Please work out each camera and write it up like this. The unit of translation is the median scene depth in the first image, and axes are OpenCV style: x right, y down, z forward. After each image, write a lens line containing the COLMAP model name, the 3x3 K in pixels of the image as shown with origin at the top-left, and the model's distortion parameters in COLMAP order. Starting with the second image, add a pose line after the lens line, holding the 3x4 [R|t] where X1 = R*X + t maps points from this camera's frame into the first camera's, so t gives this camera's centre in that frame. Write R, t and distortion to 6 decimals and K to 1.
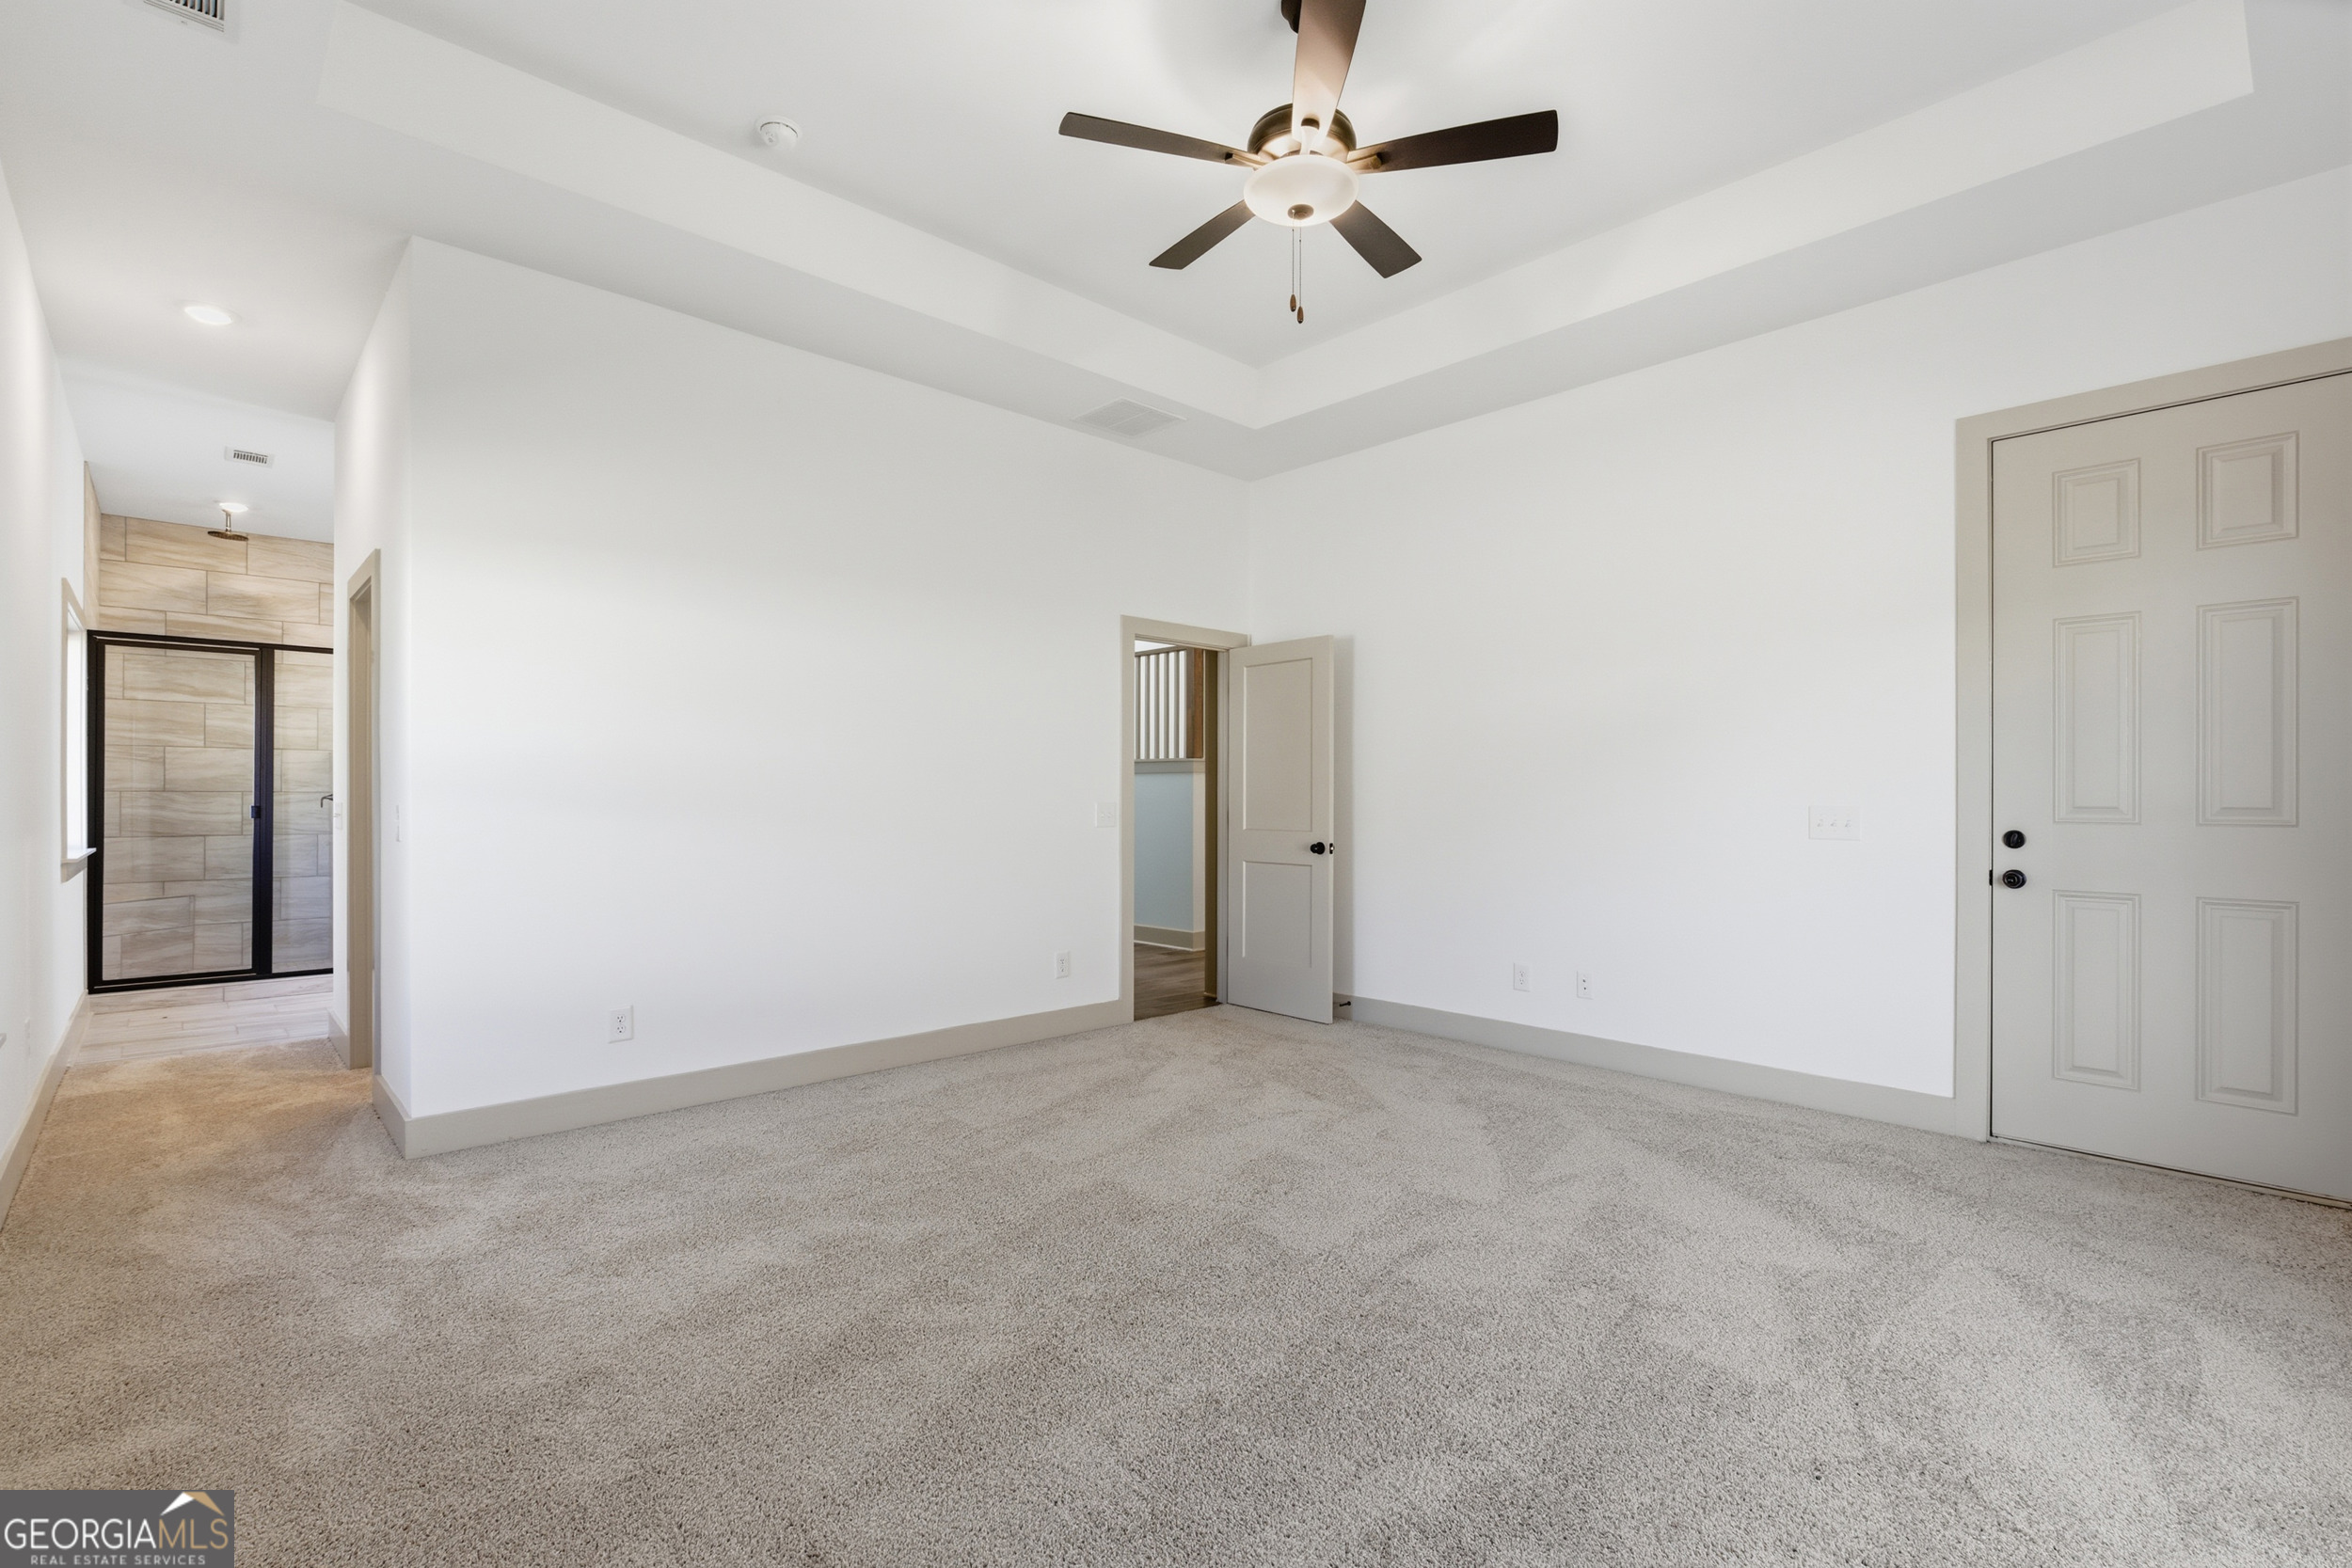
lens RADIAL K [[1071.1, 0, 1184.6], [0, 1071.1, 780.0], [0, 0, 1]] dist [-0.000975, 0.000293]
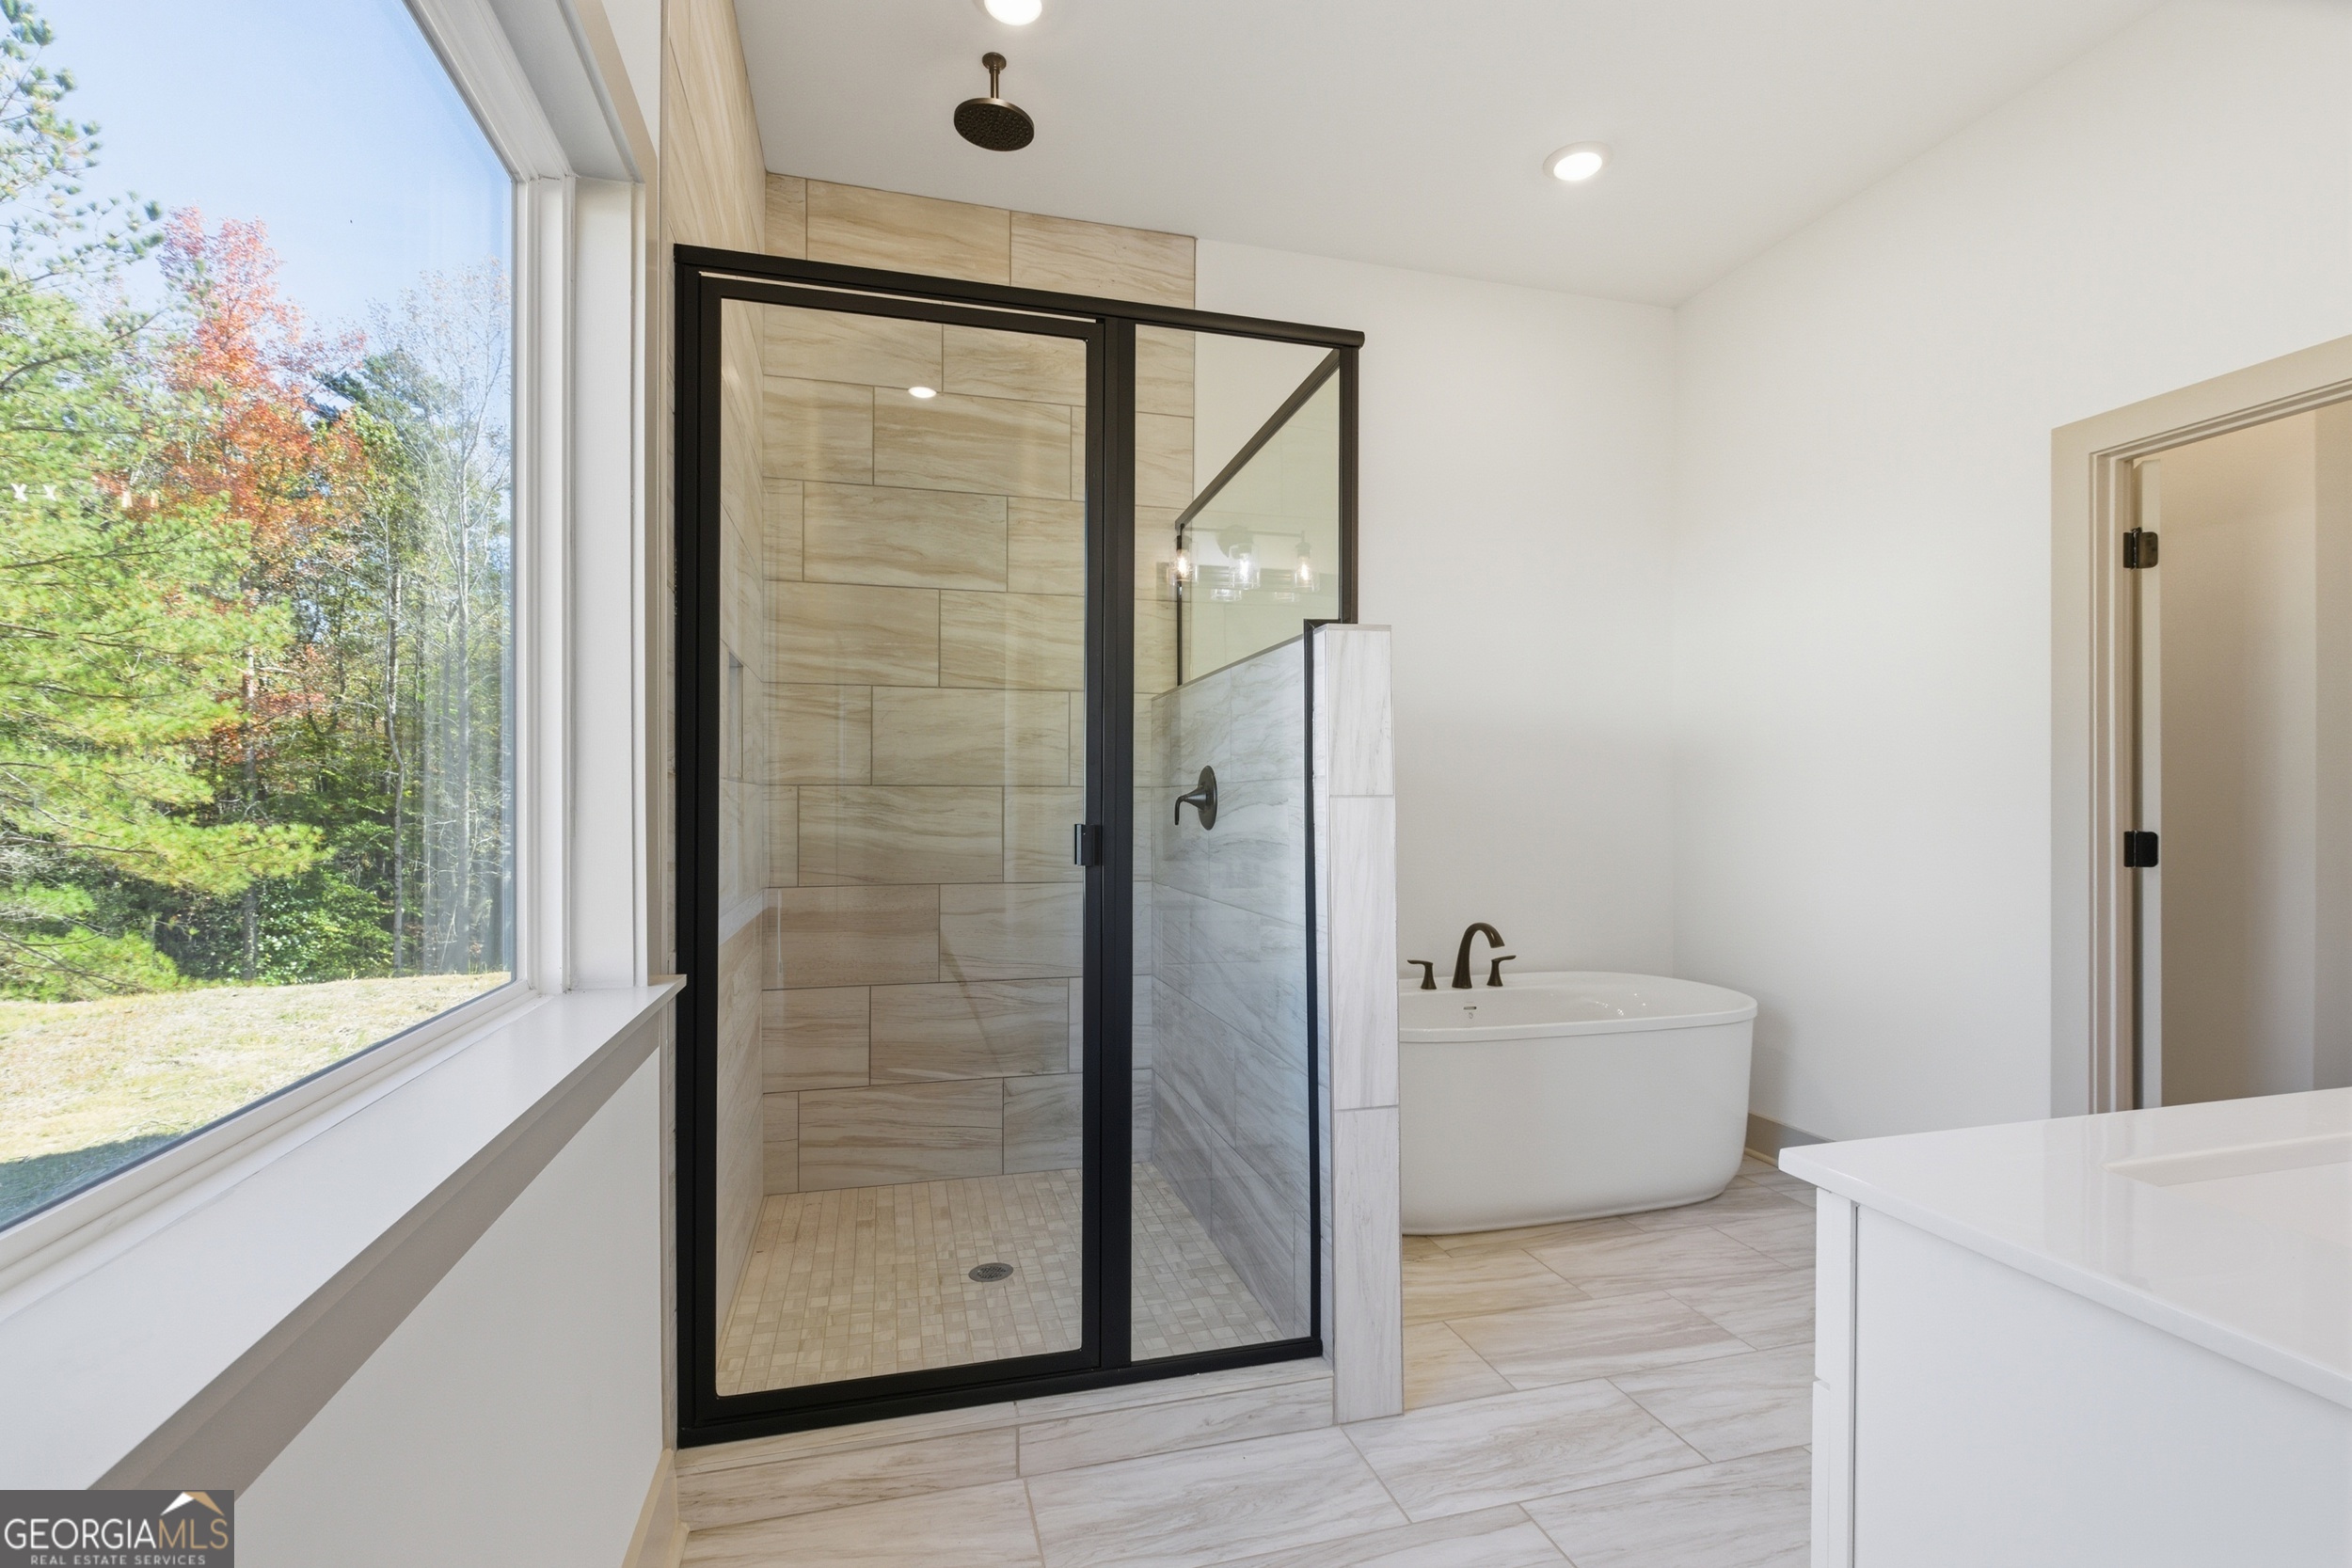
lens RADIAL K [[1071.1, 0, 1172.6], [0, 1071.1, 792.5], [0, 0, 1]] dist [-0.000975, 0.000293]
pose [[0.881213, 0.001259, -0.472717, -0.697605], [0.001235, 0.999987, 0.004967, 0.012956], [0.472717, -0.004960, 0.881200, 0.735233]]
